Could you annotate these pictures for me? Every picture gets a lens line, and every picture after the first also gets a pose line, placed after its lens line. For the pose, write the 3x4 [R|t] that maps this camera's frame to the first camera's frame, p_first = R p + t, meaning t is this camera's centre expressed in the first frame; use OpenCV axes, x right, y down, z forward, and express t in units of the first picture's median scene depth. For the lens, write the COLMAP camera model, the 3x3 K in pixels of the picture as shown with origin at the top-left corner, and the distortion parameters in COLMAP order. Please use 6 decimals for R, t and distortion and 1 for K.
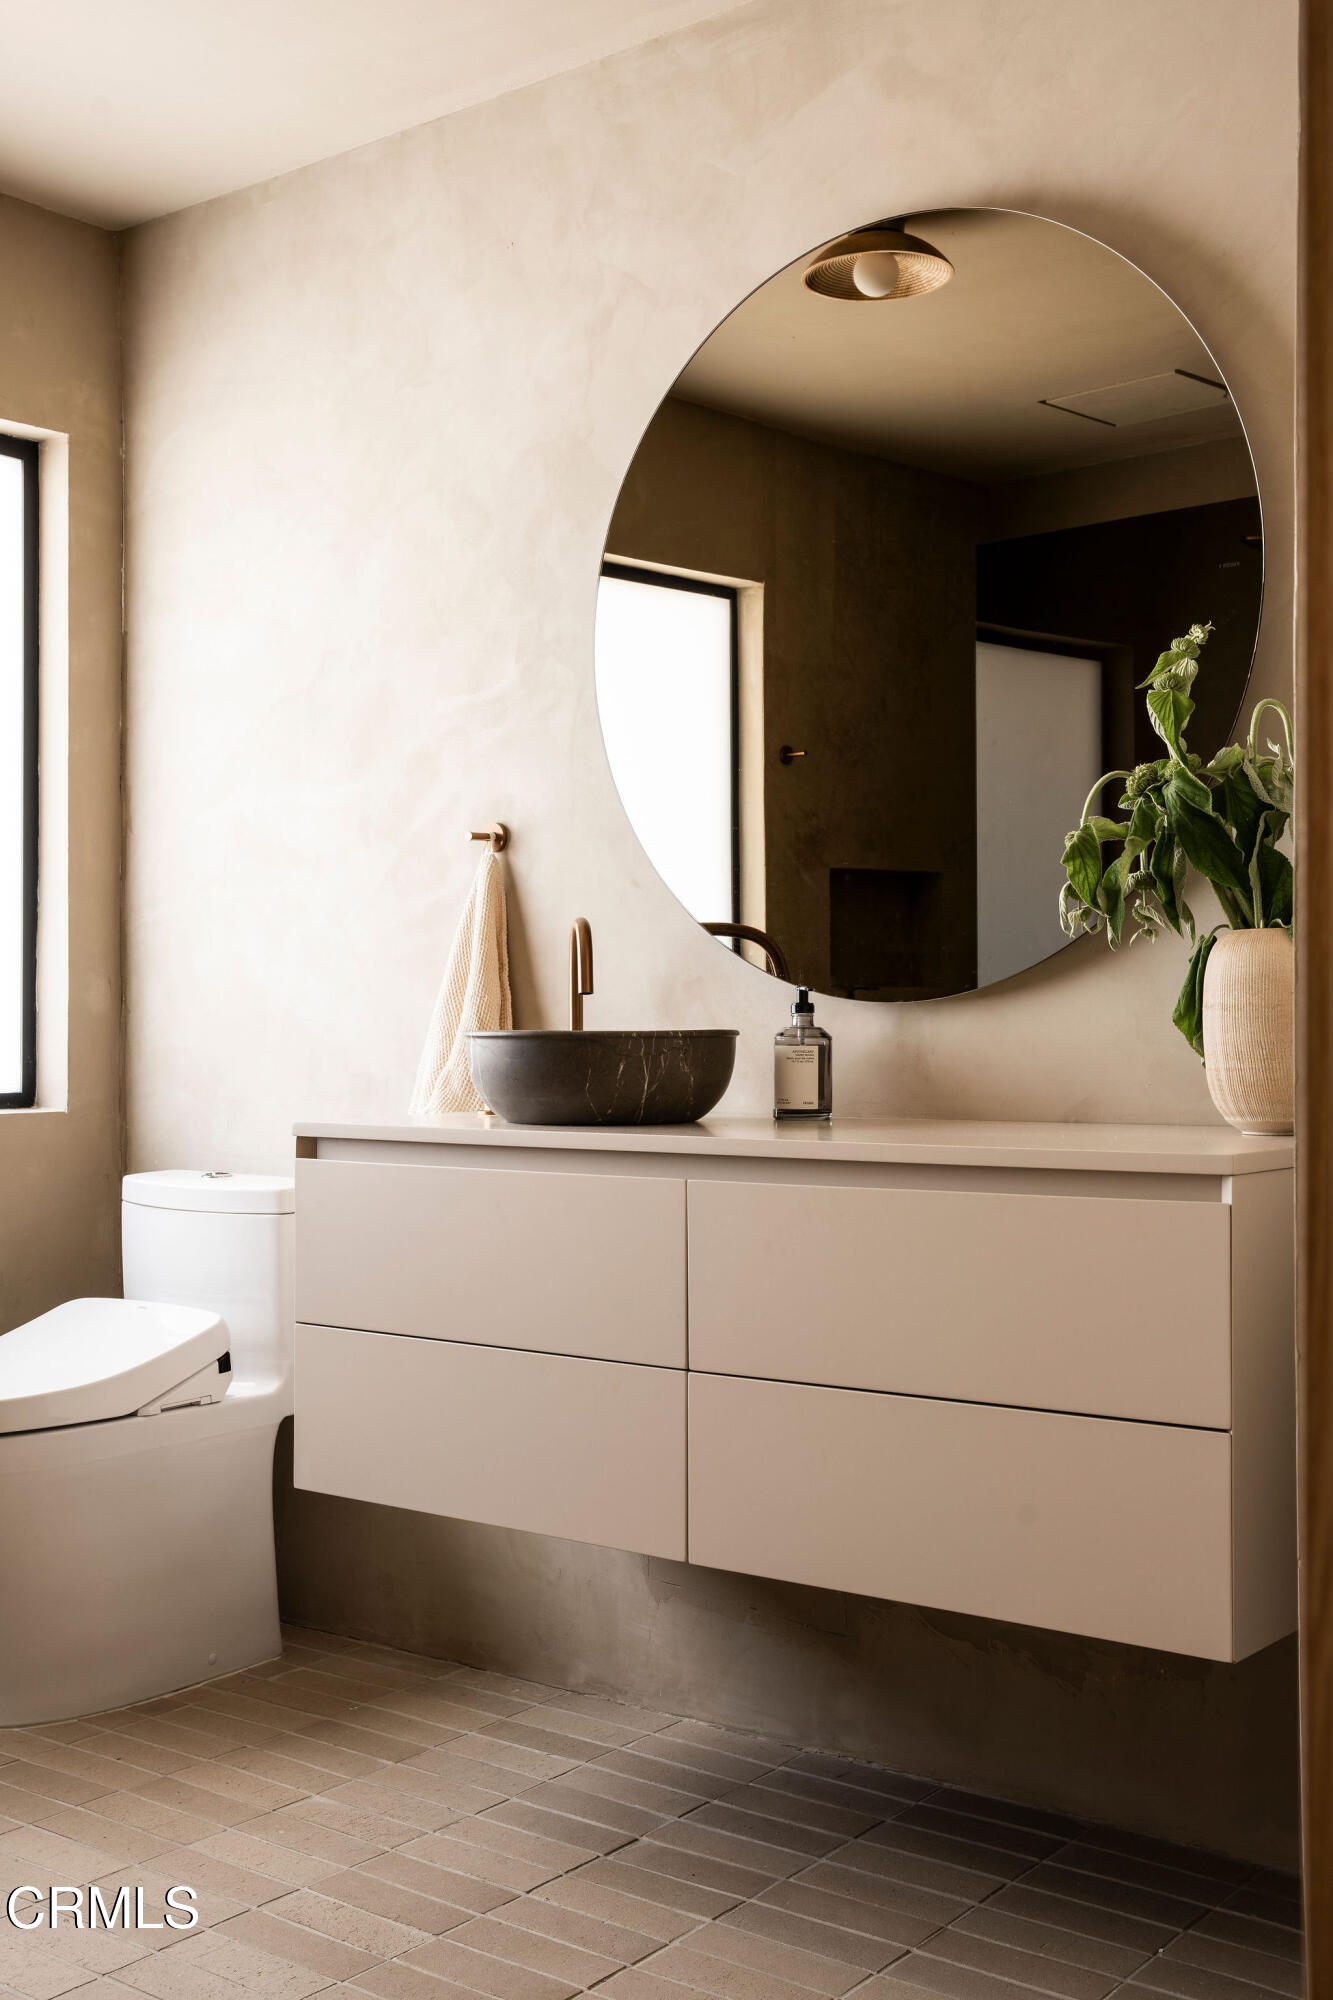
lens RADIAL K [[2248.2, 0, 666.5], [0, 2248.2, 1000.0], [0, 0, 1]] dist [0.154300, -0.012357]
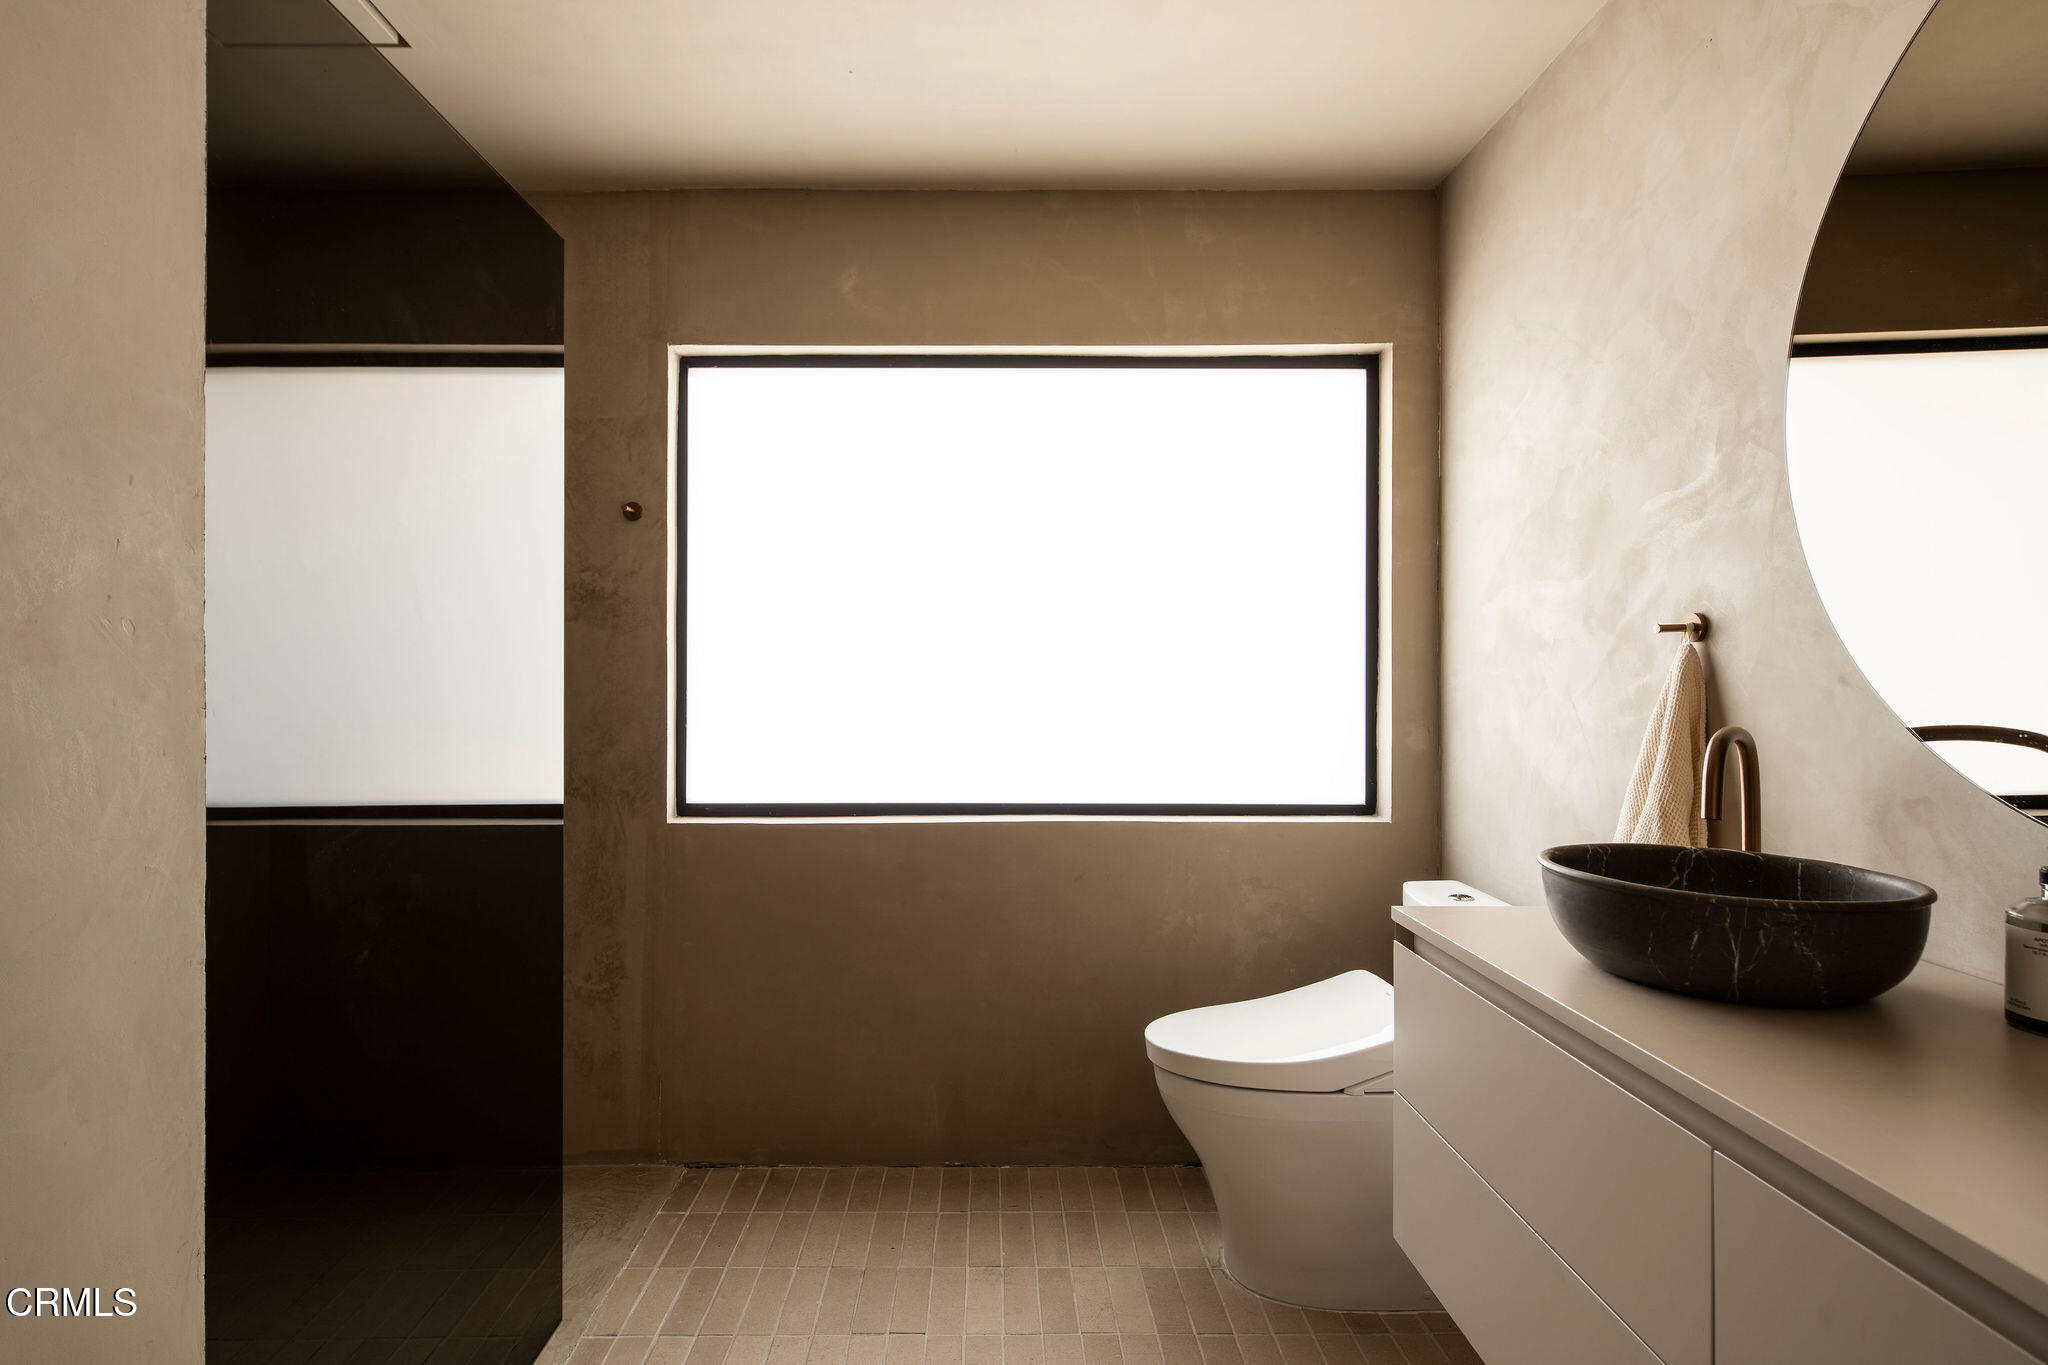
lens RADIAL K [[1038.2, 0, 984.2], [0, 1038.2, 675.9], [0, 0, 1]] dist [0.012504, 0.000675]
pose [[0.626401, 0.005672, -0.779480, 0.086757], [0.005806, 0.999912, 0.011943, -0.054323], [0.779479, -0.012007, 0.626313, 0.424273]]
